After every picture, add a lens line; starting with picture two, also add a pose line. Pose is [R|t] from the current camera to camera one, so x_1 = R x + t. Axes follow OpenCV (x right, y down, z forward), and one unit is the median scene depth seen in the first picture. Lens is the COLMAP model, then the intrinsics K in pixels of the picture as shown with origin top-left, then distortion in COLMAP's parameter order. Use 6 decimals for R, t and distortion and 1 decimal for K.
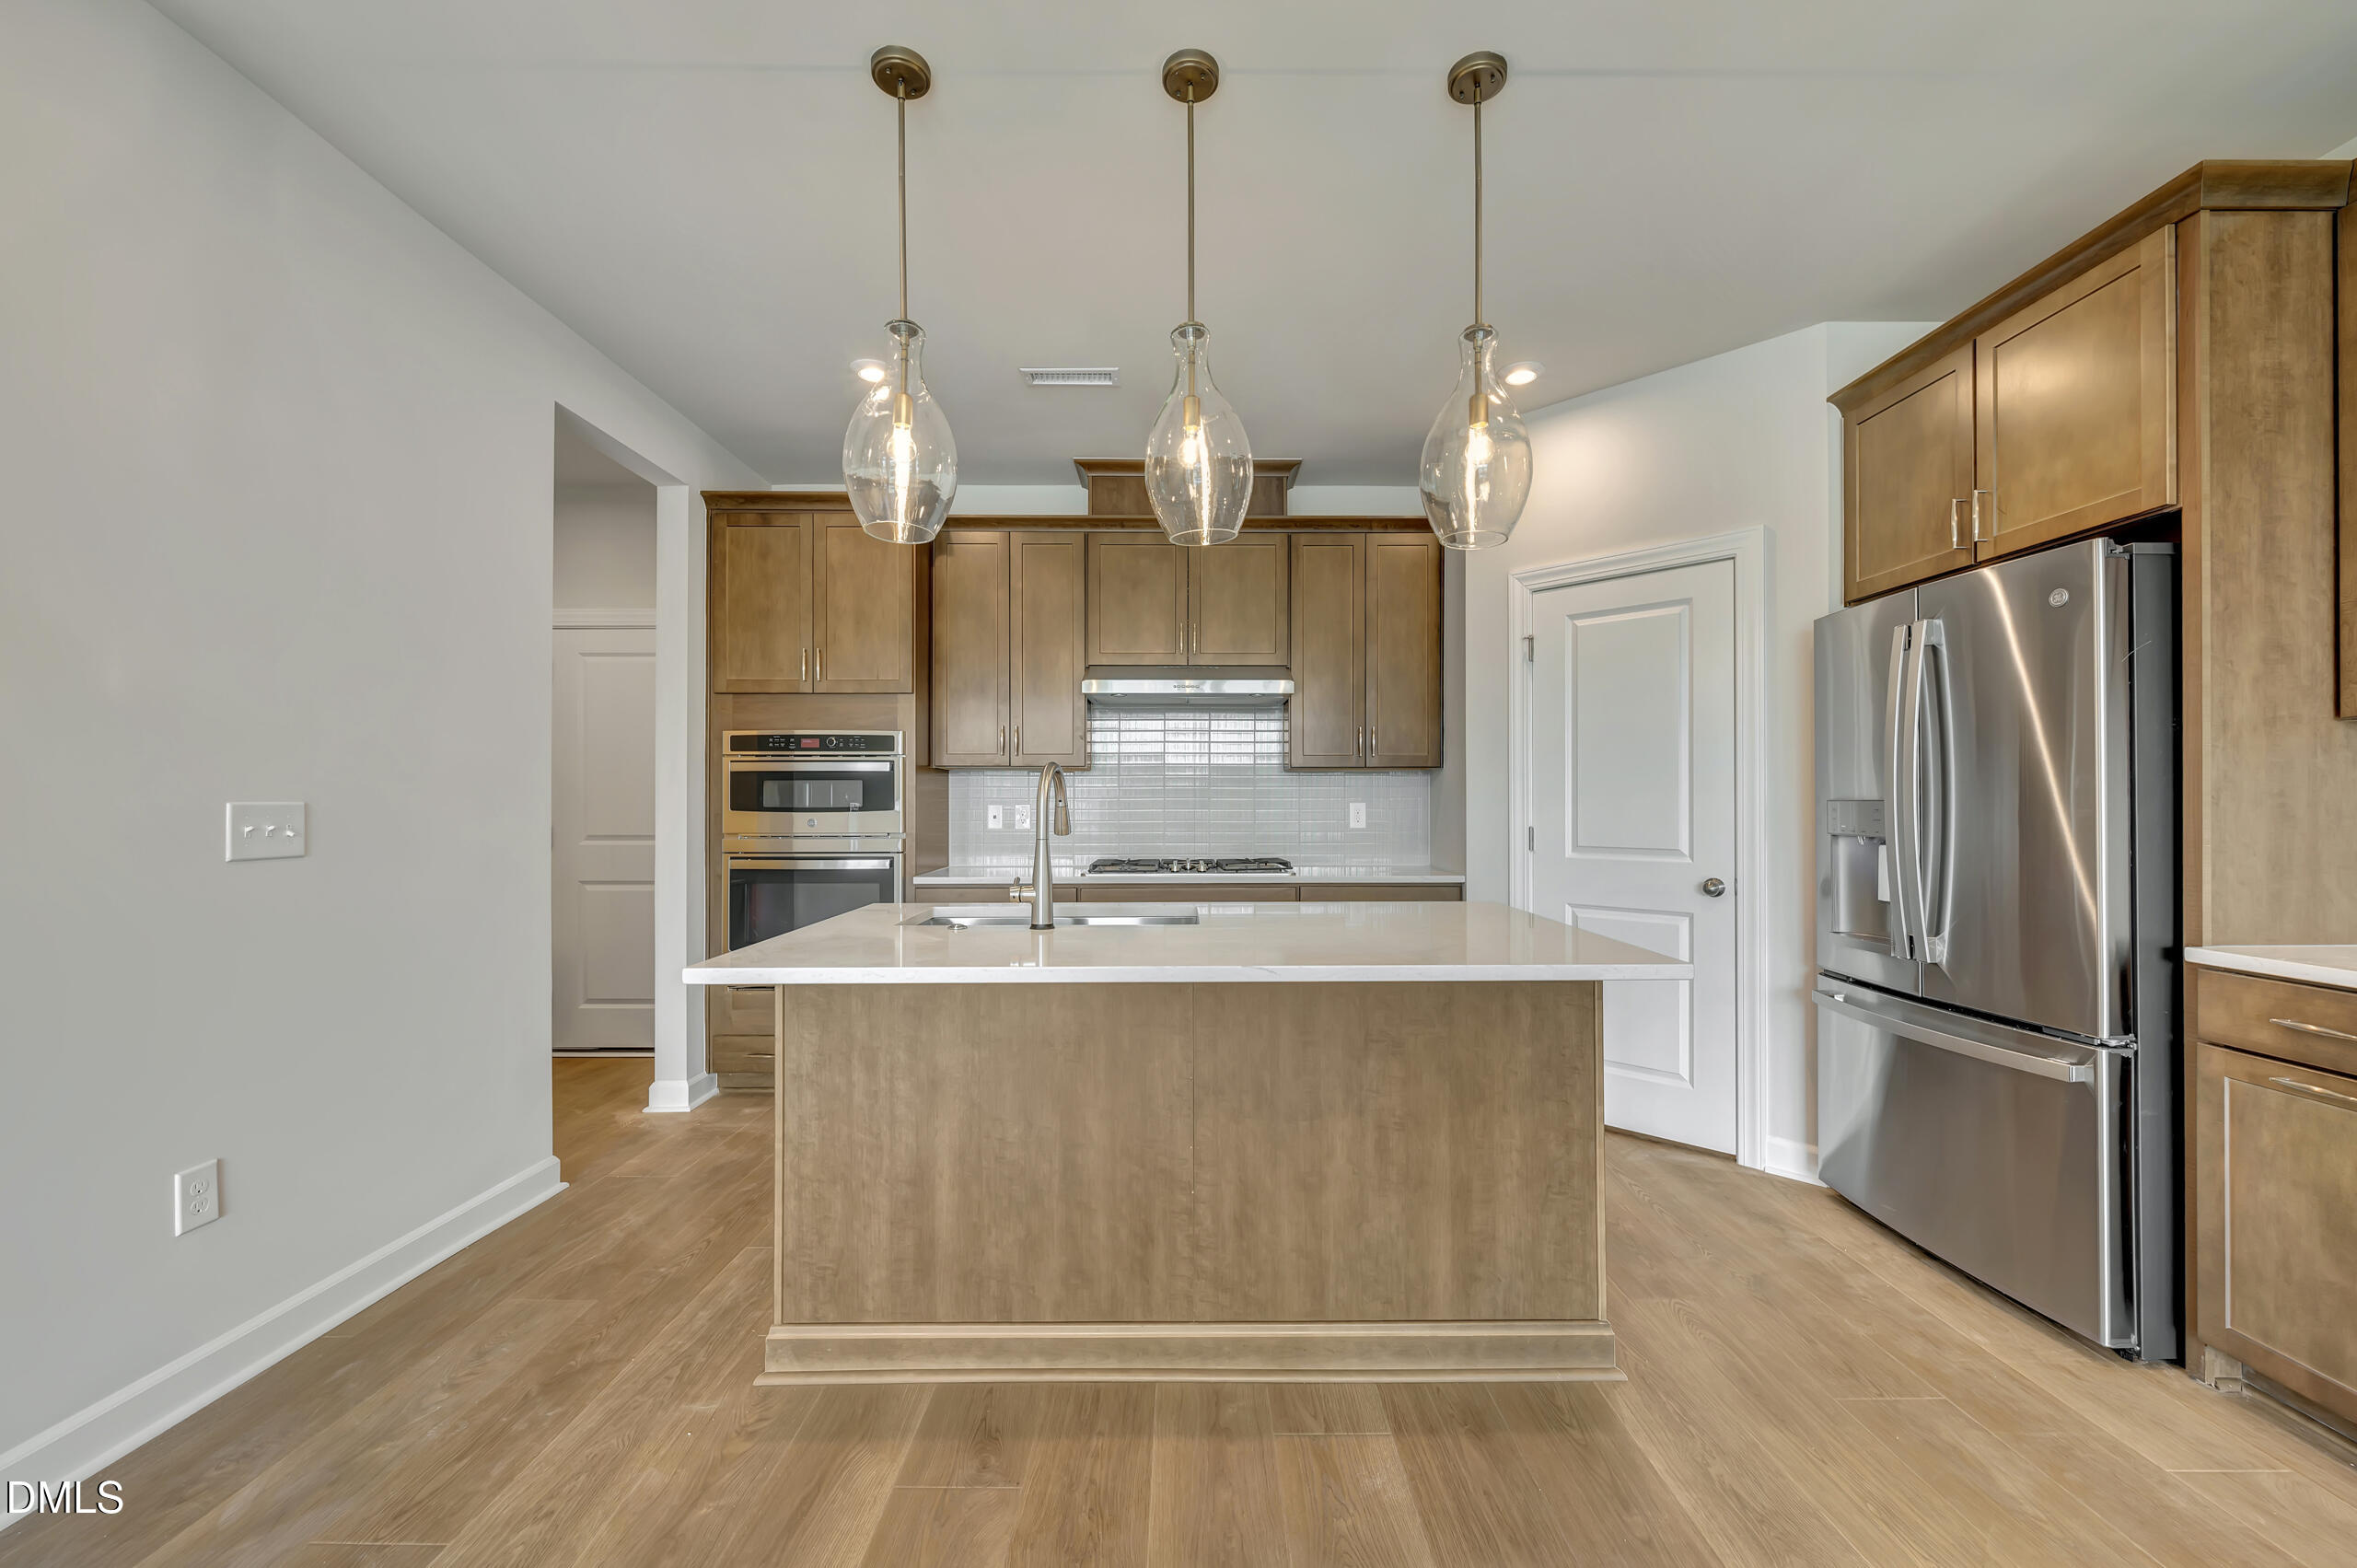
lens RADIAL K [[947.2, 0, 1202.2], [0, 947.2, 802.8], [0, 0, 1]] dist [-0.002104, -0.000055]
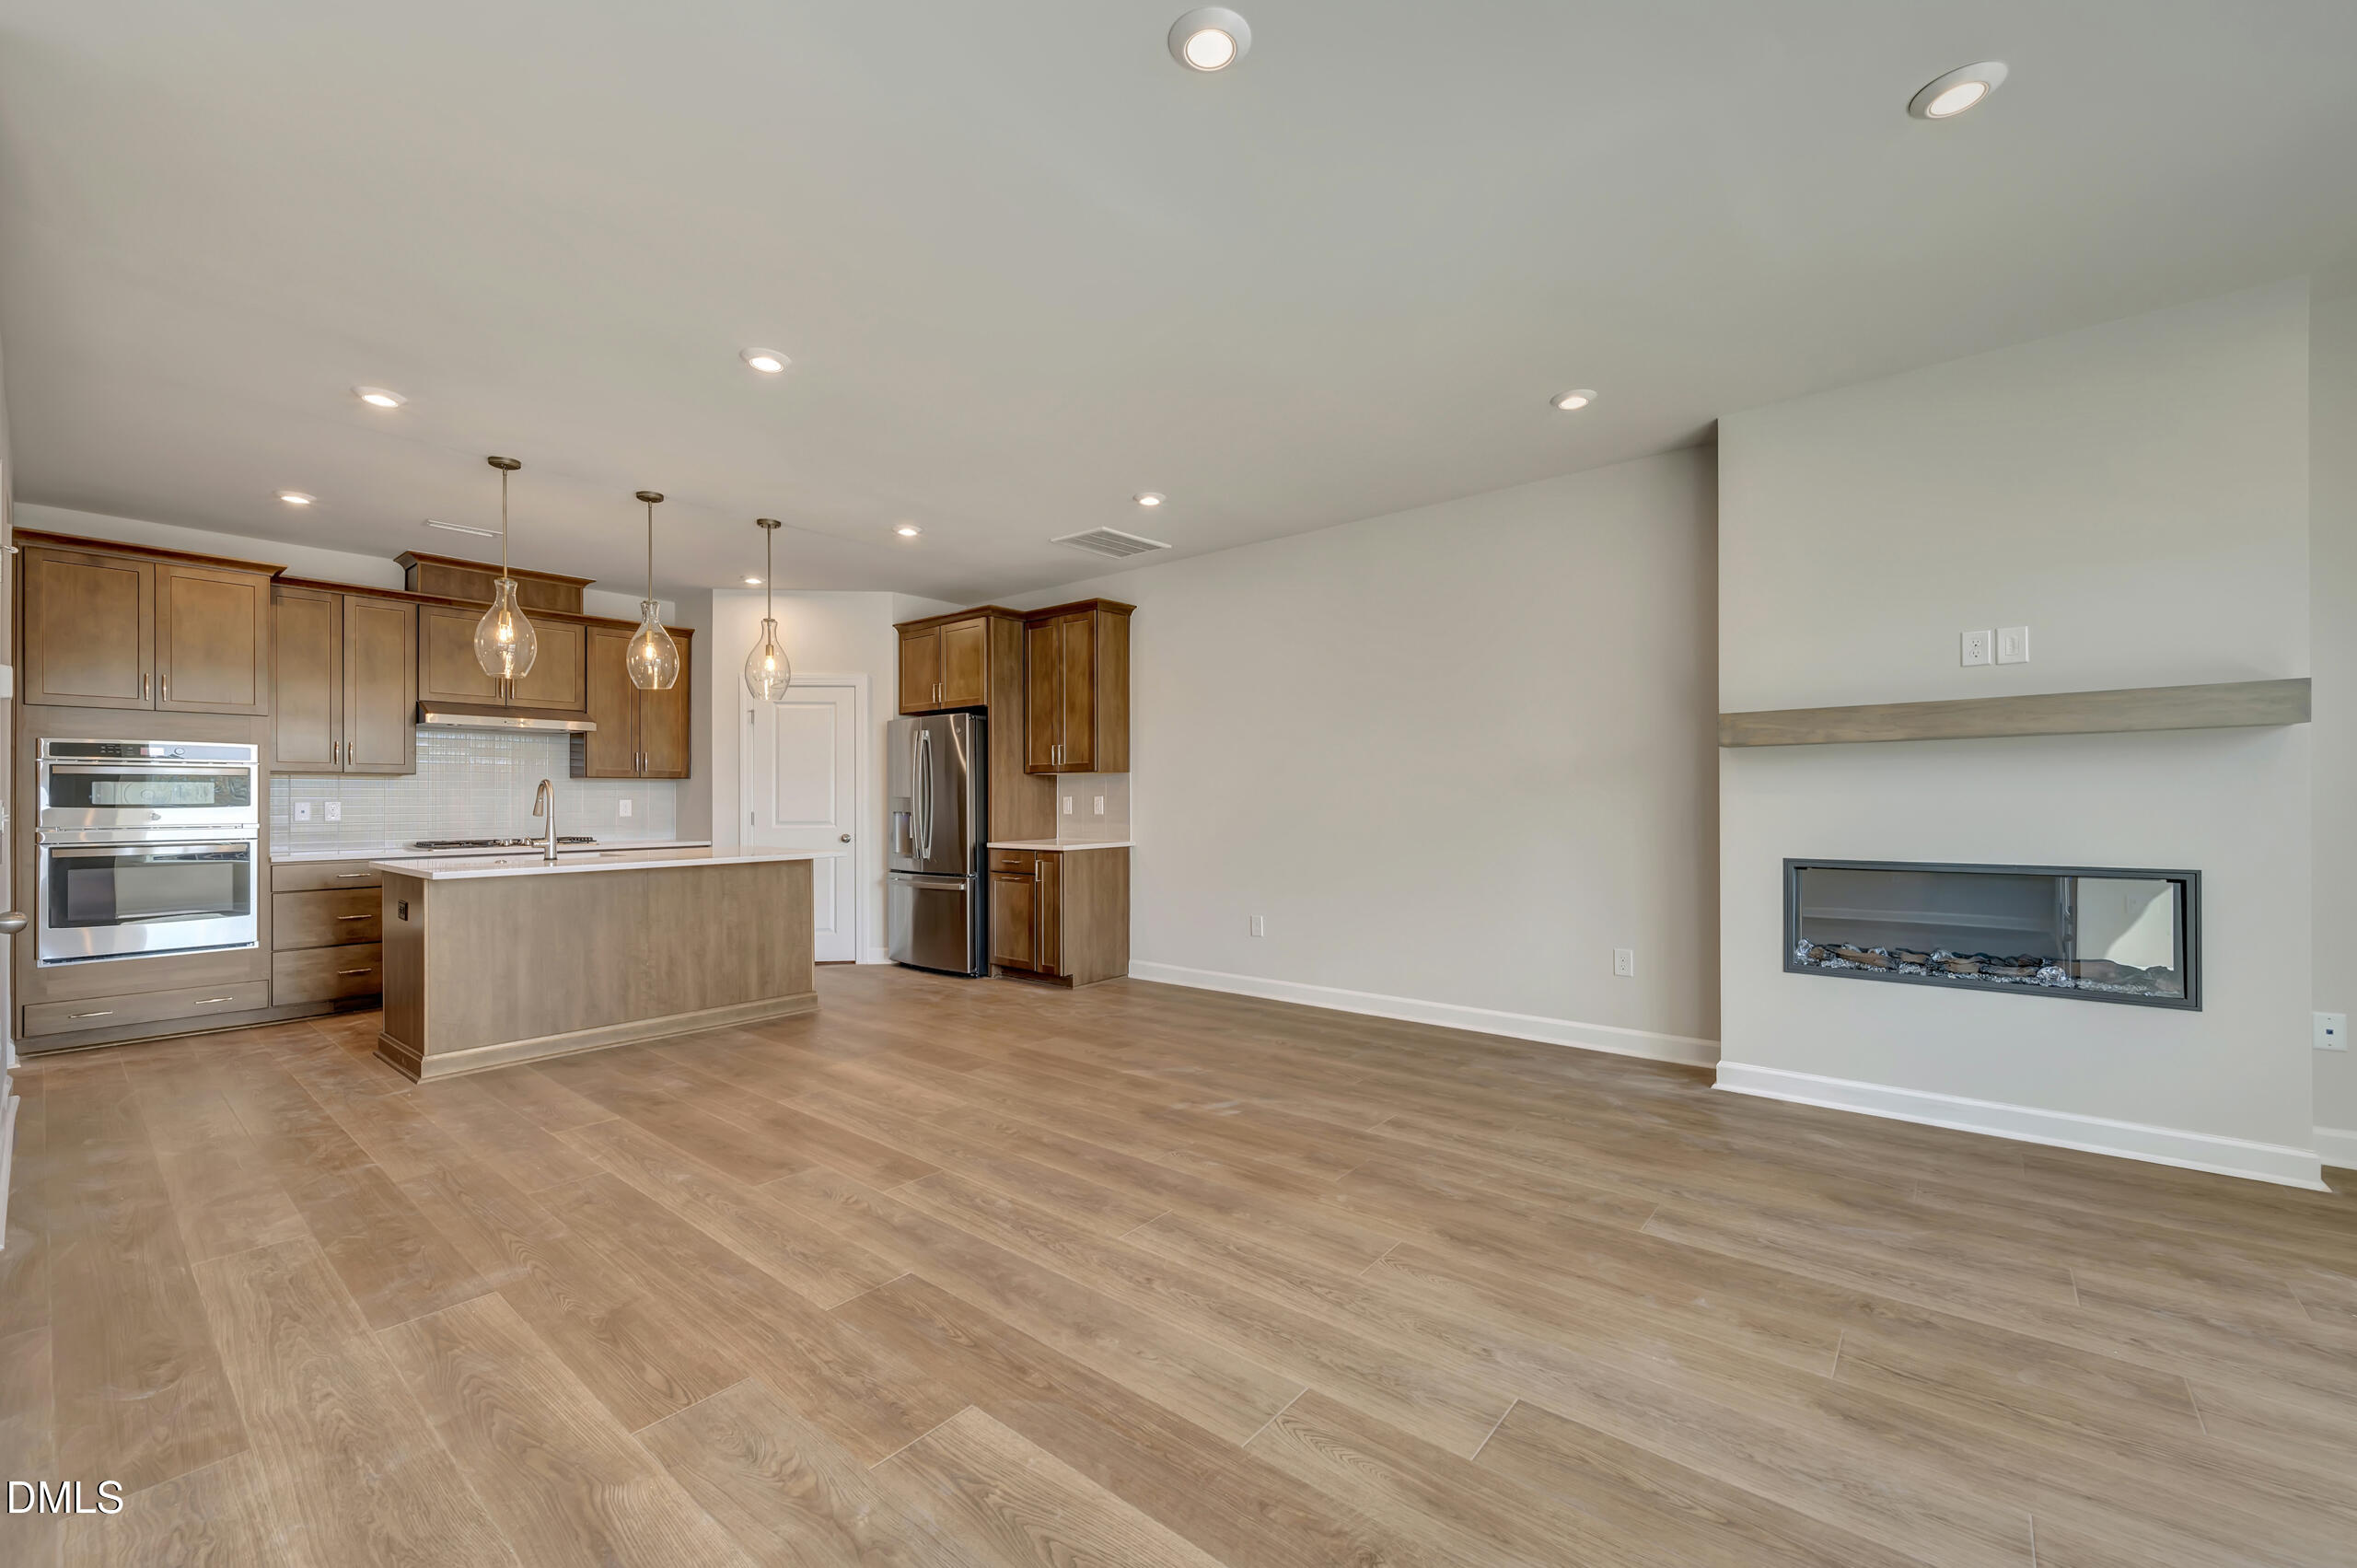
lens RADIAL K [[924.5, 0, 1203.0], [0, 924.5, 794.1], [0, 0, 1]] dist [0.000185, -0.000109]
pose [[0.631466, 0.003011, 0.775398, -0.872144], [0.002497, 0.999979, -0.005916, 0.004675], [-0.775400, 0.005672, 0.631445, -1.444931]]
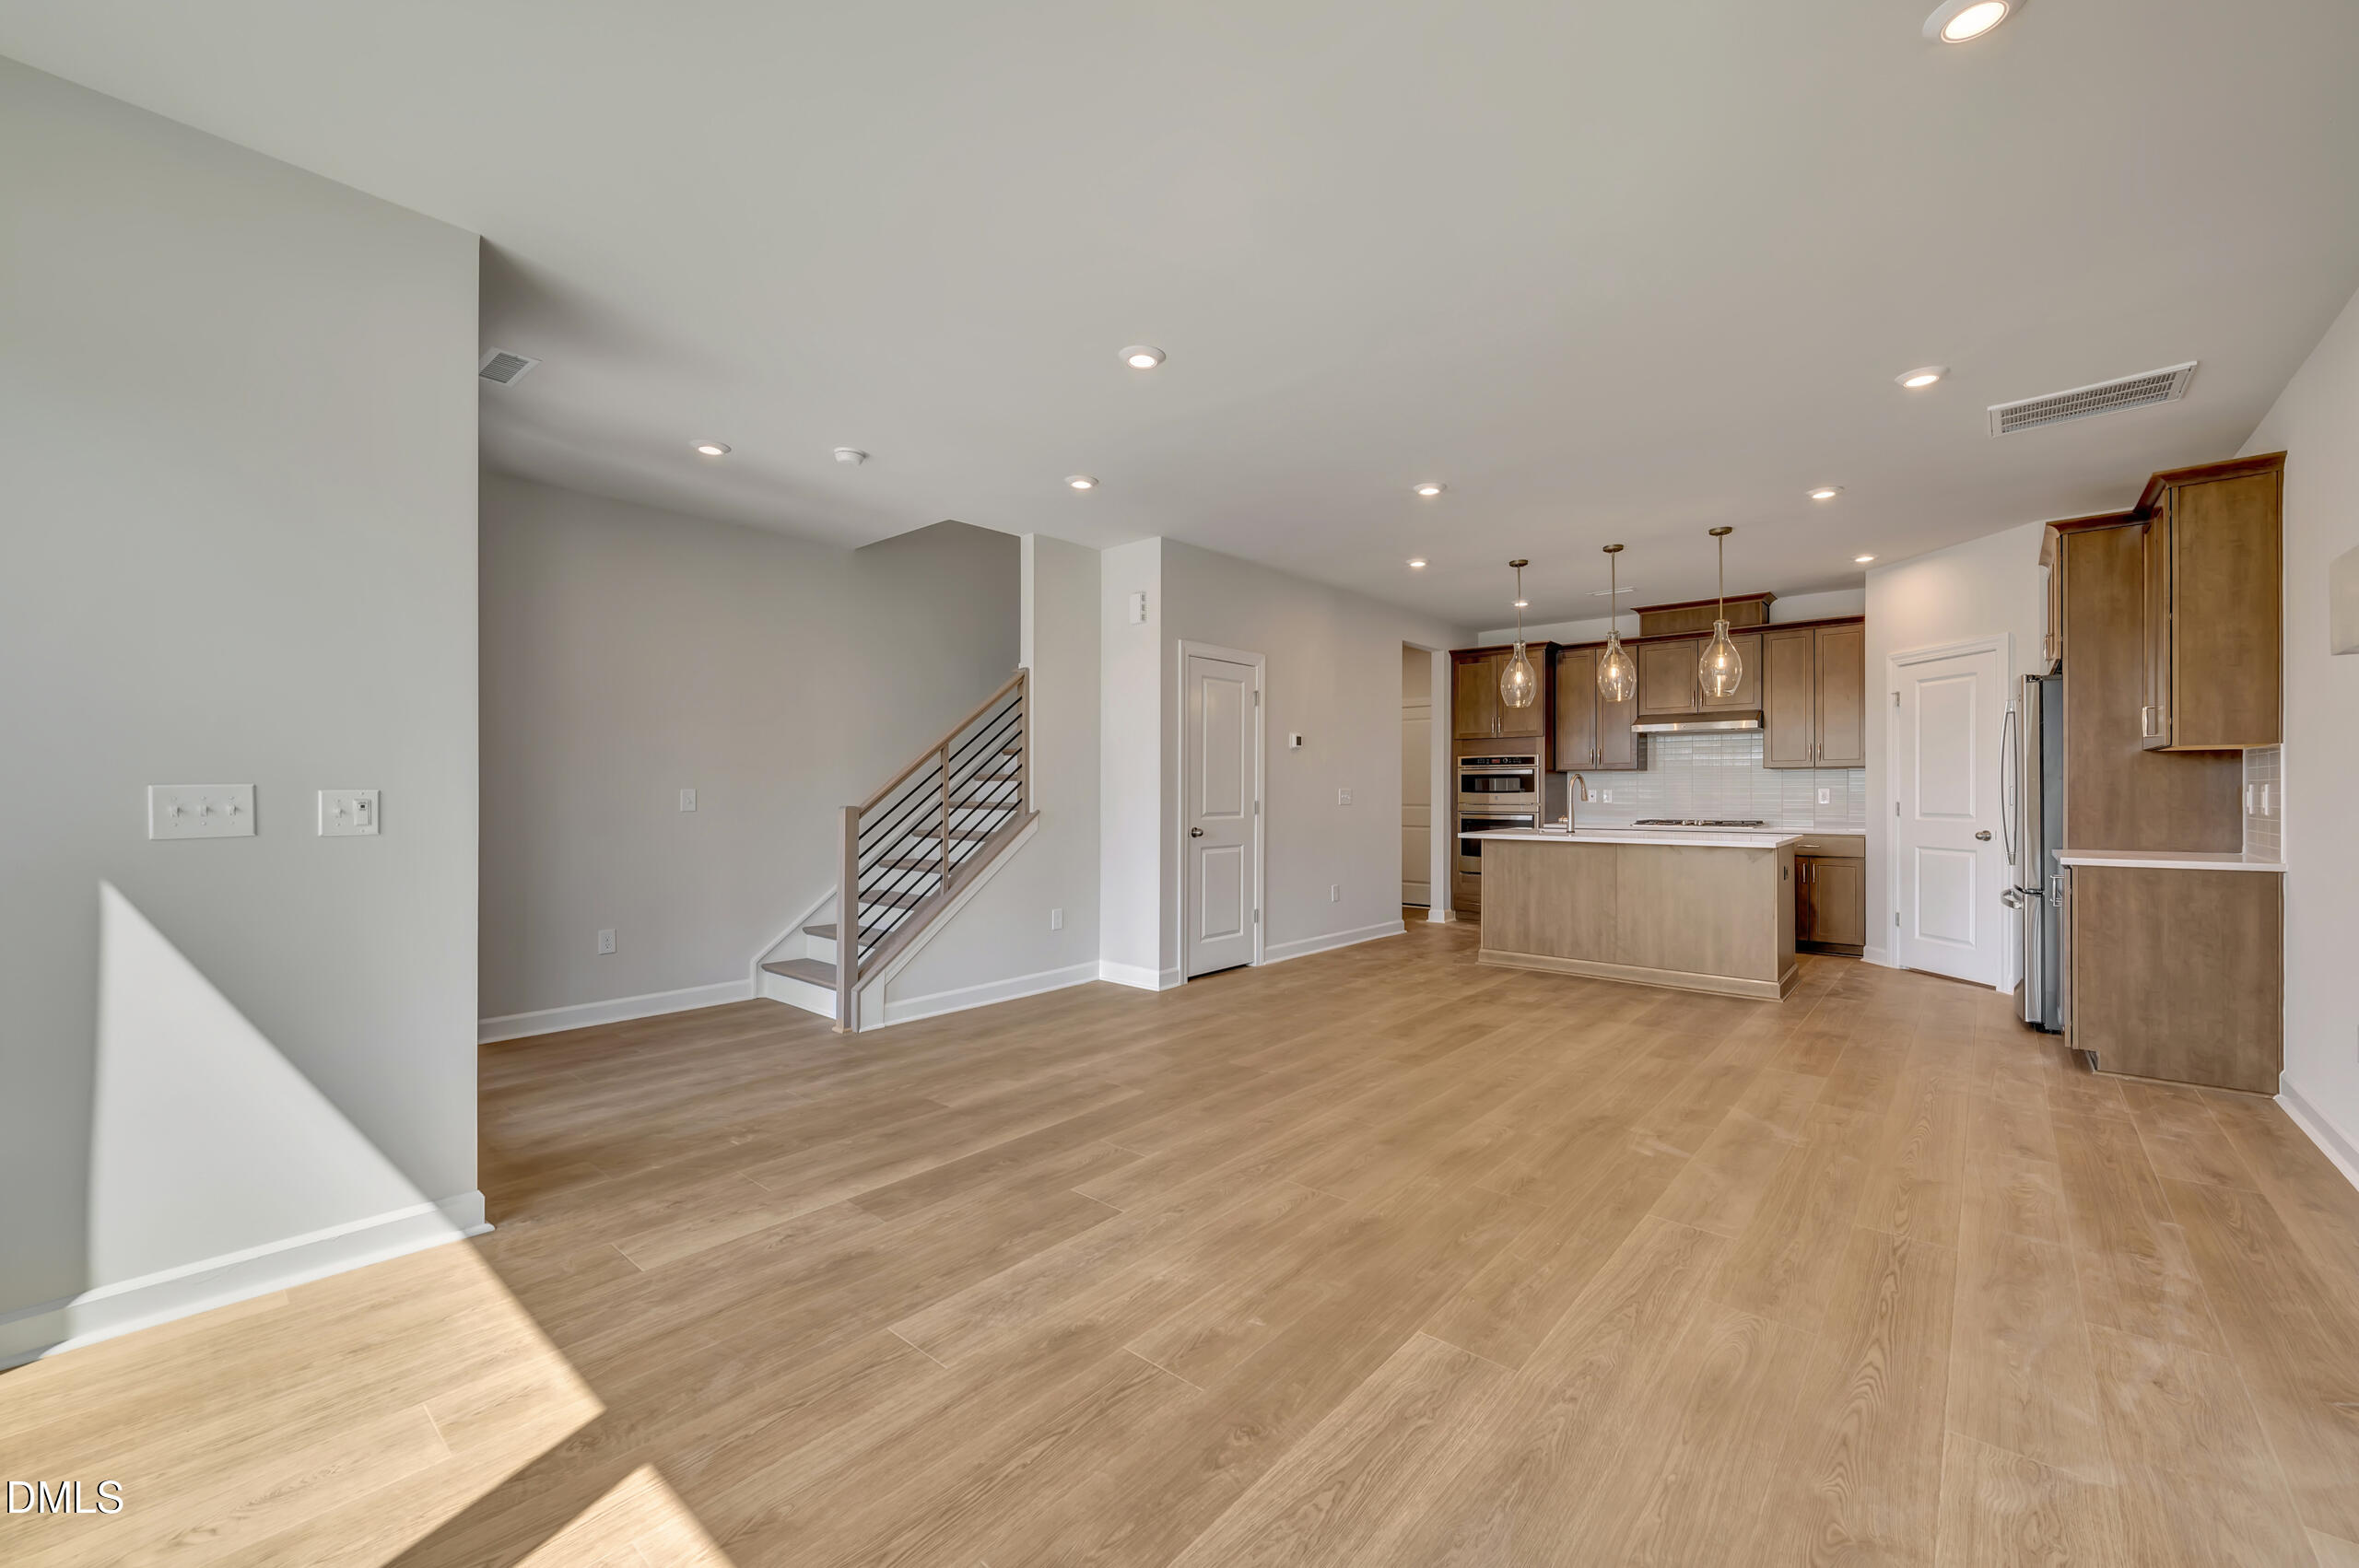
lens RADIAL K [[970.0, 0, 1182.9], [0, 970.0, 787.0], [0, 0, 1]] dist [-0.000126, -0.000062]
pose [[0.751628, -0.002674, -0.659582, 0.921229], [0.002114, 0.999996, -0.001645, -0.003449], [0.659584, -0.000158, 0.751631, -2.056149]]
